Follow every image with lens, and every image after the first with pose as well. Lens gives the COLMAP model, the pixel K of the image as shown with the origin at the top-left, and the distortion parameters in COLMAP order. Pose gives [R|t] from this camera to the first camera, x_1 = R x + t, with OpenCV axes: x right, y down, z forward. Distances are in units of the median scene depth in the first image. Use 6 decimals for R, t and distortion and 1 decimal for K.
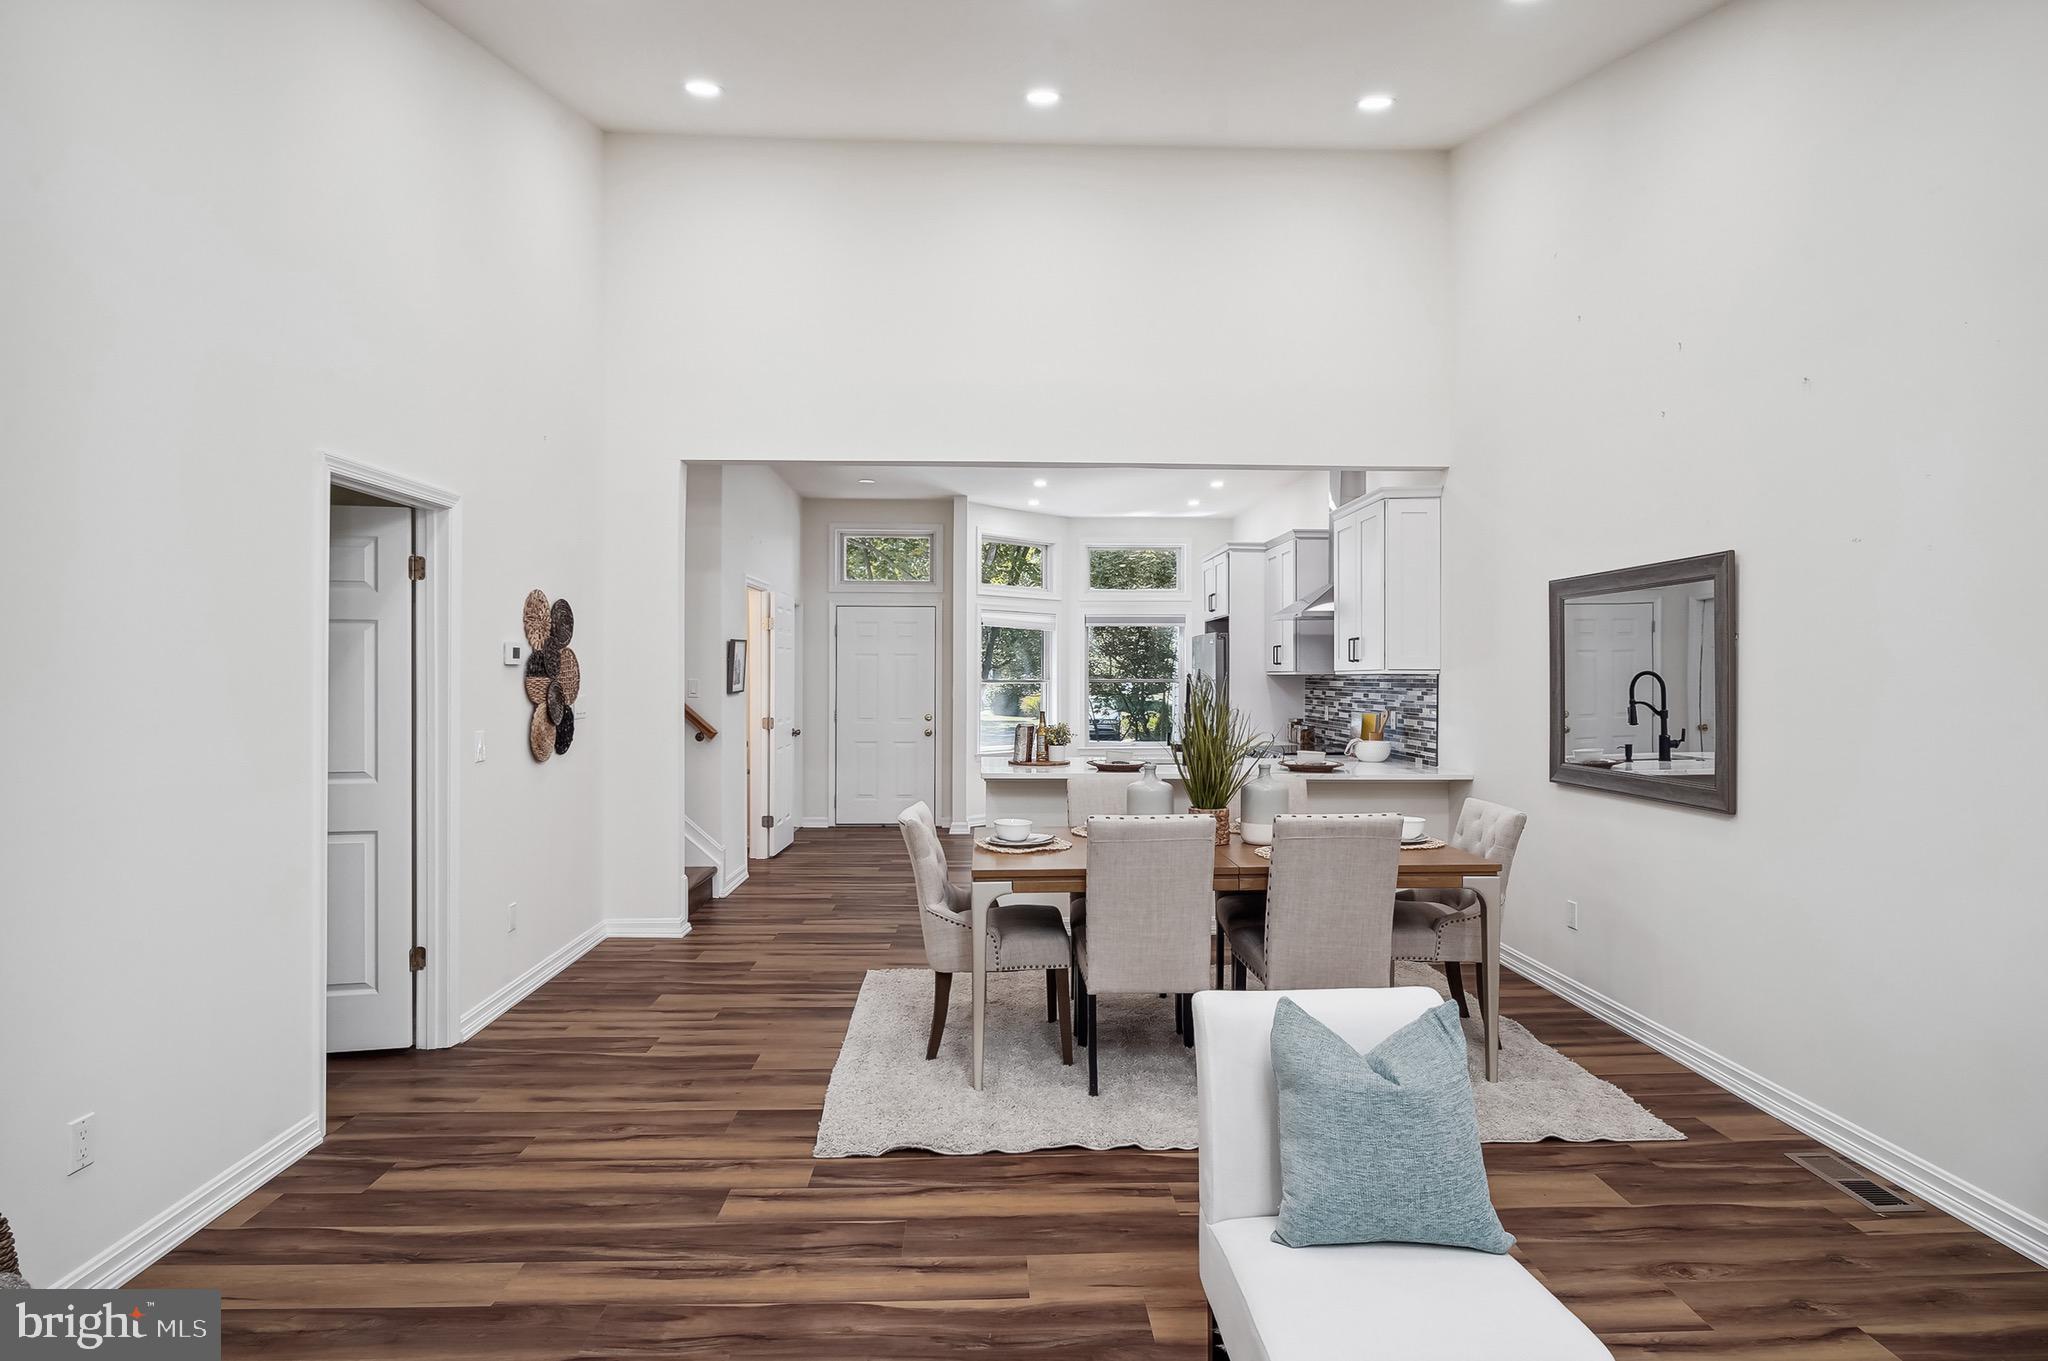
lens RADIAL K [[1078.5, 0, 1023.7], [0, 1078.5, 677.4], [0, 0, 1]] dist [-0.000790, -0.000974]
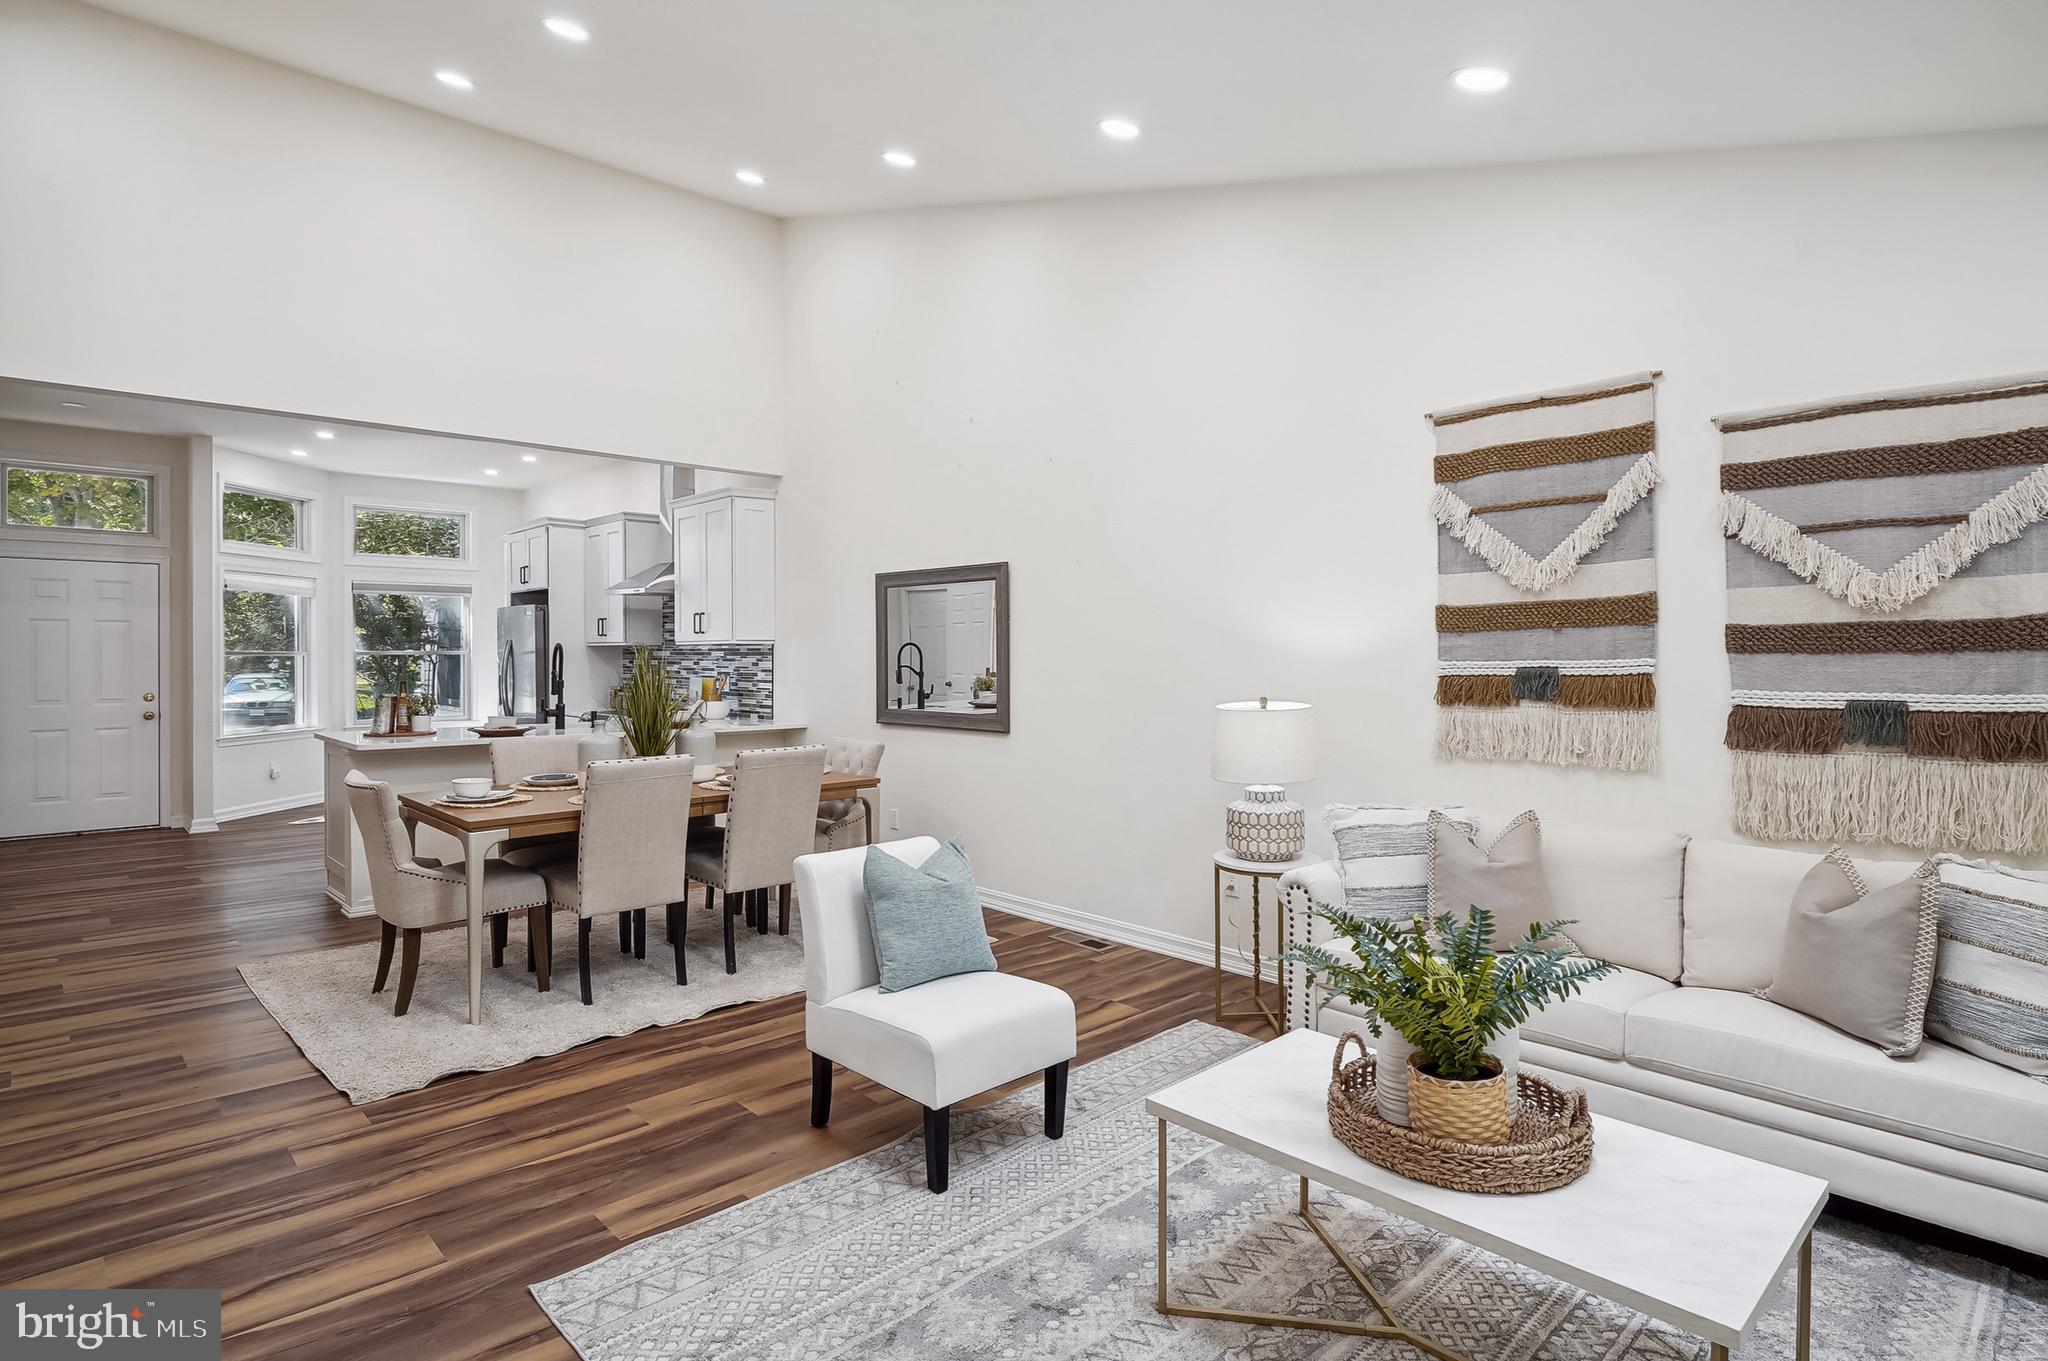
lens RADIAL K [[1072.2, 0, 1021.4], [0, 1072.2, 651.1], [0, 0, 1]] dist [0.000330, -0.000418]
pose [[0.754251, -0.001328, 0.656585, -0.218889], [0.002384, 0.999997, -0.000715, 0.007055], [-0.656582, 0.002105, 0.754252, -0.110319]]
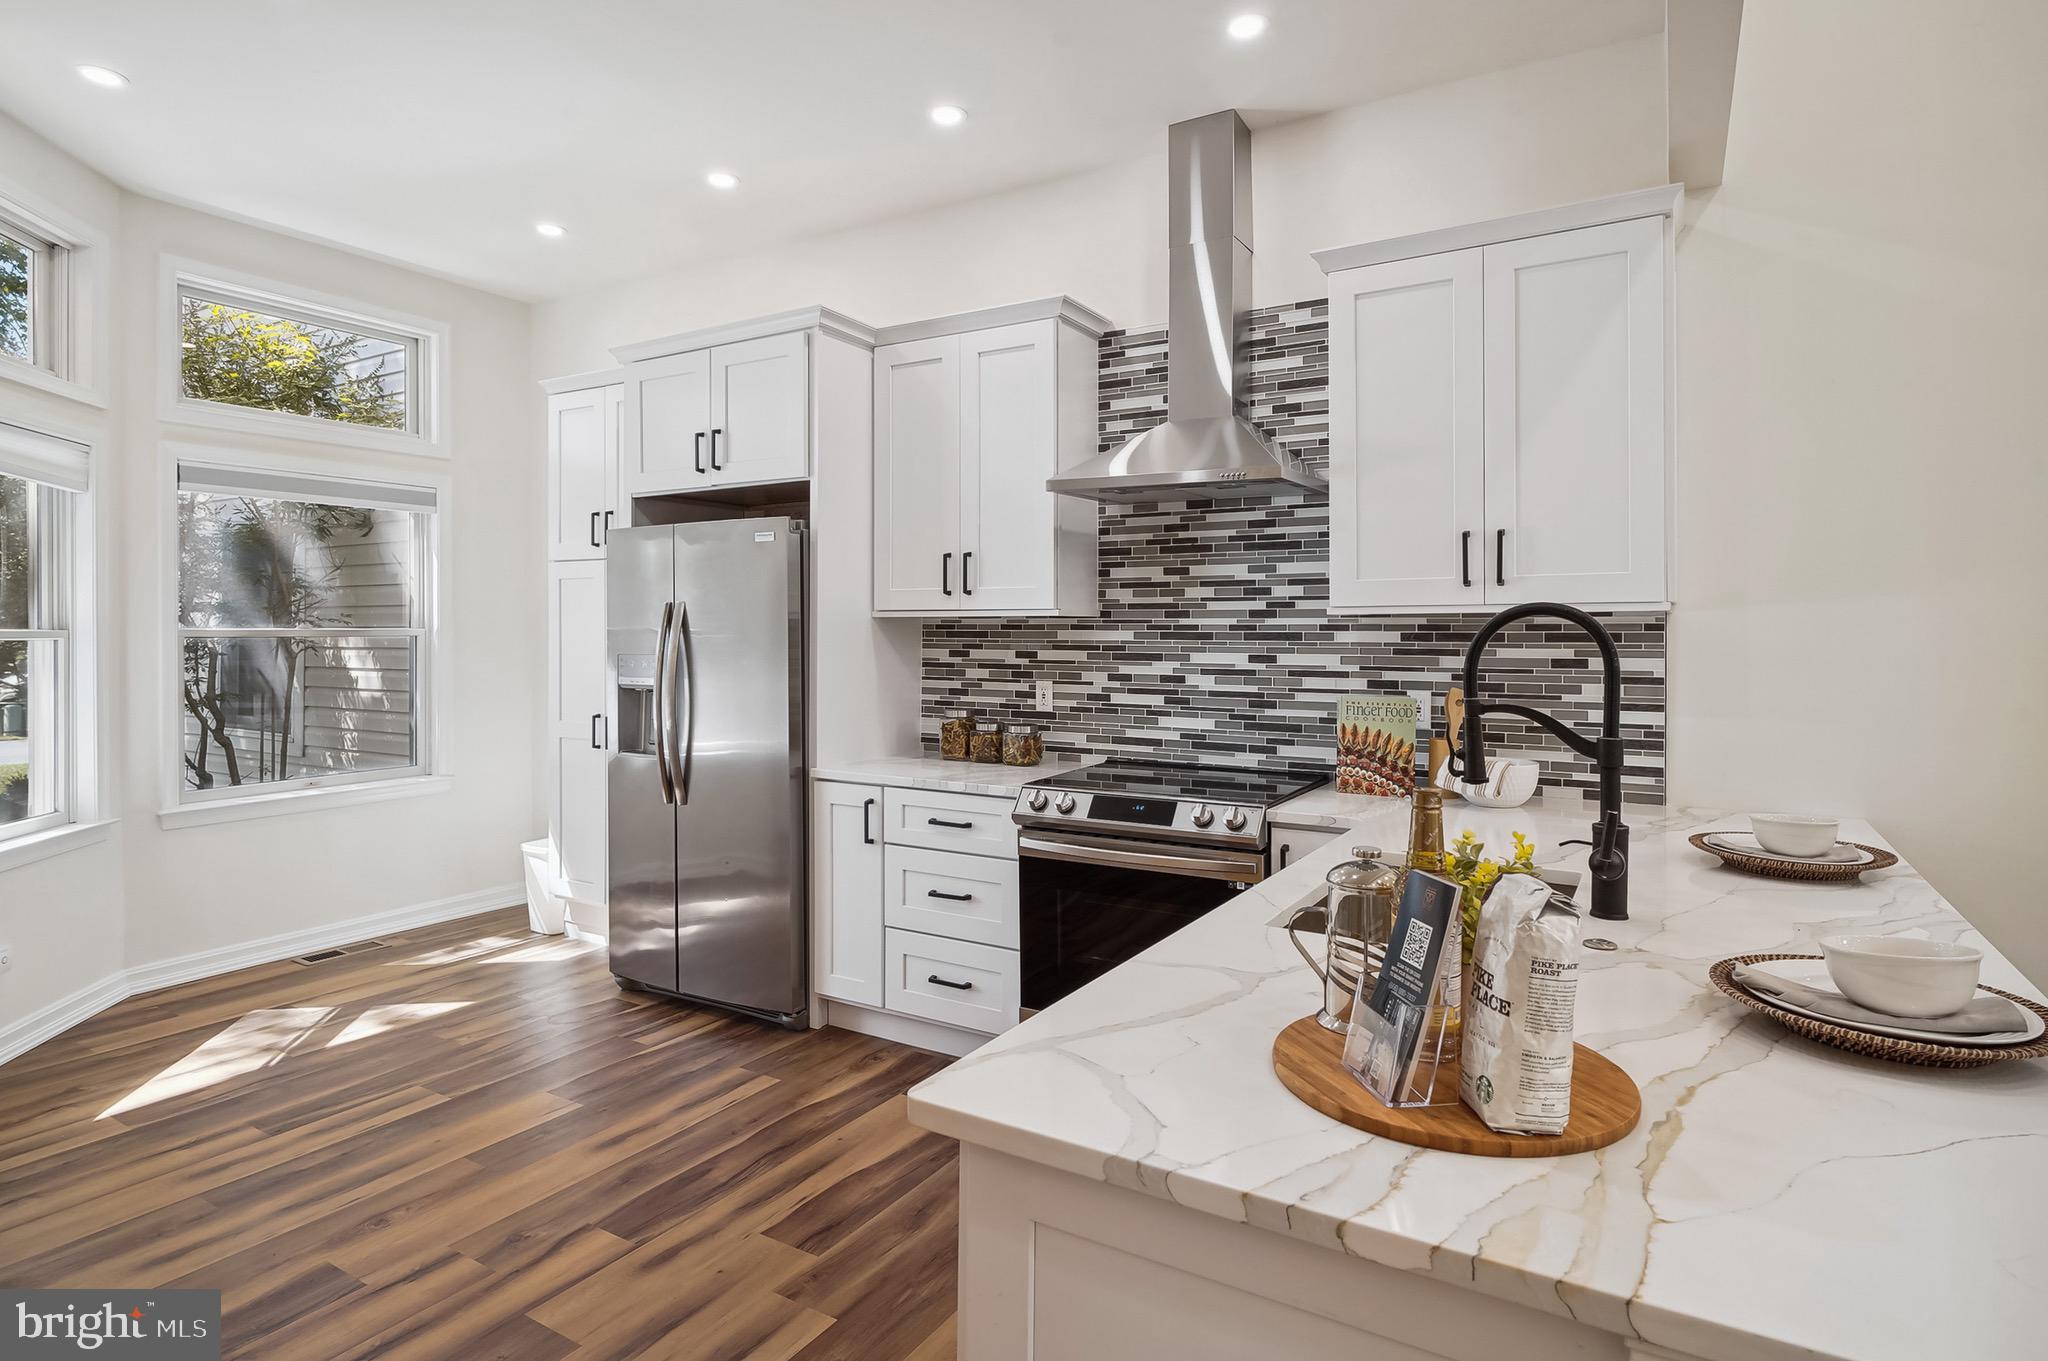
lens RADIAL K [[1081.3, 0, 1022.6], [0, 1081.3, 633.7], [0, 0, 1]] dist [-0.000239, -0.000503]
pose [[0.545589, -0.002037, 0.838051, -0.195579], [0.000244, 0.999997, 0.002272, 0.005363], [-0.838053, -0.001035, 0.545588, 1.062149]]
